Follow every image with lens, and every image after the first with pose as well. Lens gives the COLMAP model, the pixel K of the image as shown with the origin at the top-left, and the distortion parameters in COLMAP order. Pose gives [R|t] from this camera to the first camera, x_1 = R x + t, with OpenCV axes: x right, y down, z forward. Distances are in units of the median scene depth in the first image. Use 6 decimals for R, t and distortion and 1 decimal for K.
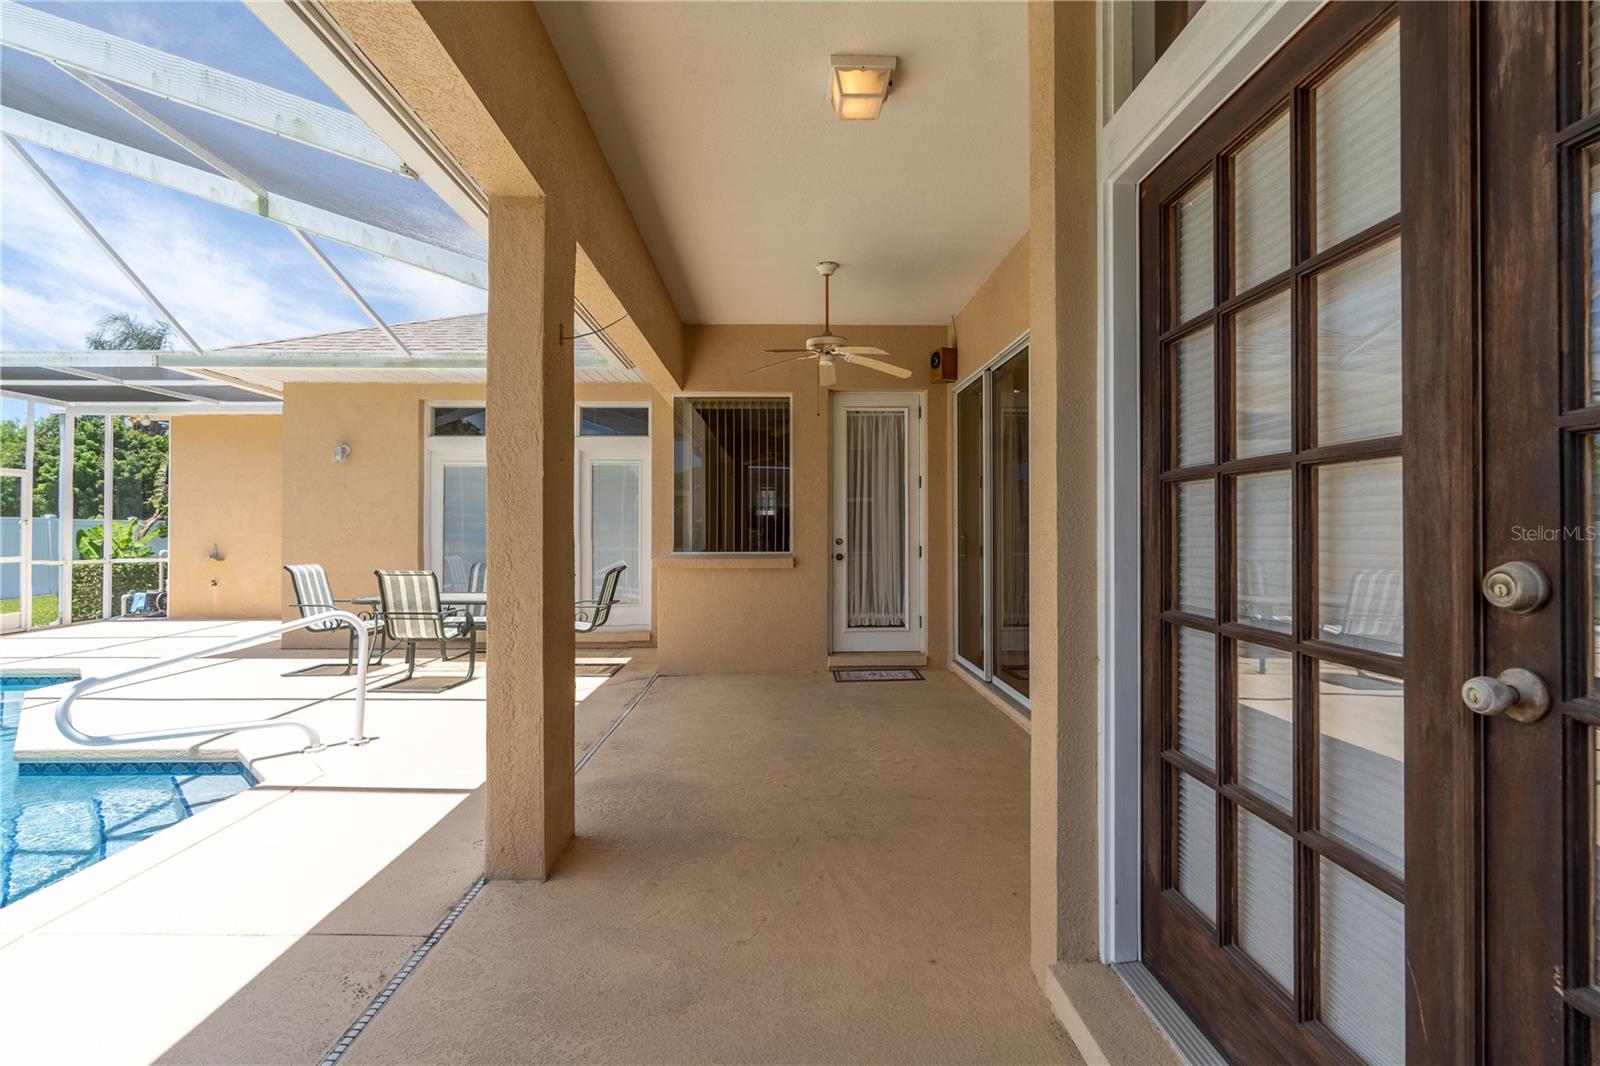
lens RADIAL K [[734.2, 0, 793.6], [0, 734.2, 529.4], [0, 0, 1]] dist [0.000906, -0.000009]
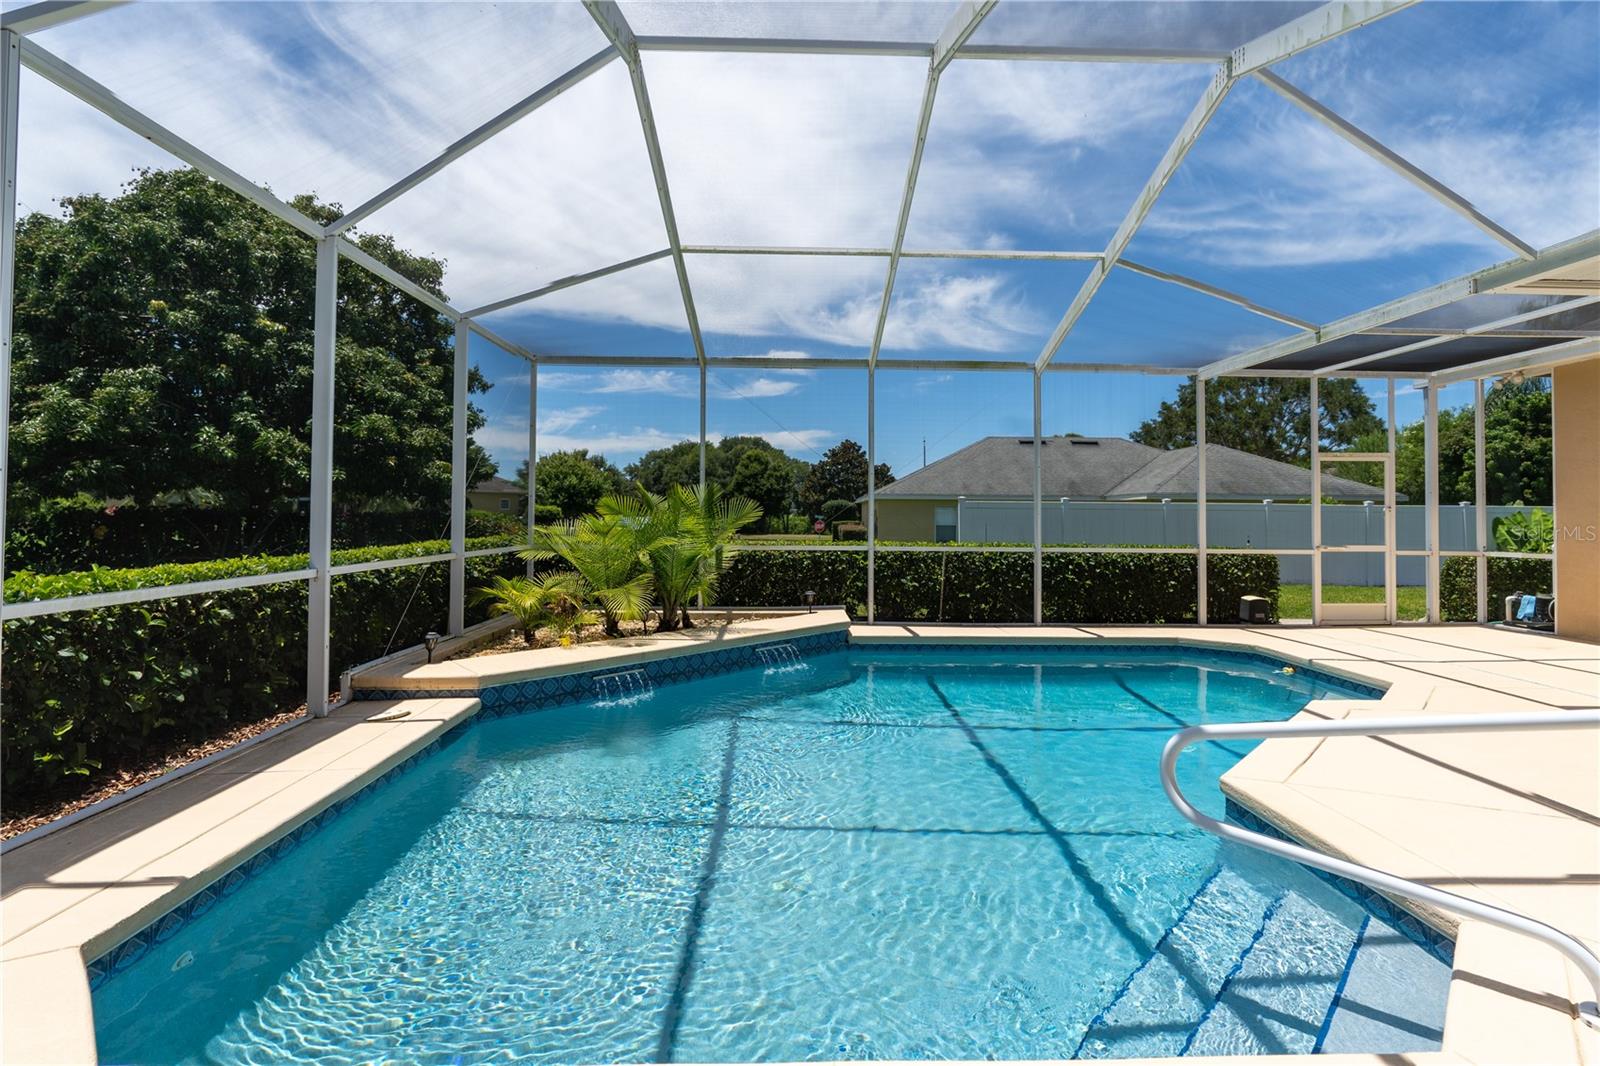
lens RADIAL K [[755.9, 0, 793.7], [0, 755.9, 514.5], [0, 0, 1]] dist [-0.003531, -0.000440]
pose [[0.014195, 0.001237, -0.999898, -0.086956], [-0.006895, 0.999976, 0.001139, 0.002675], [0.999875, 0.006878, 0.014203, 0.198256]]
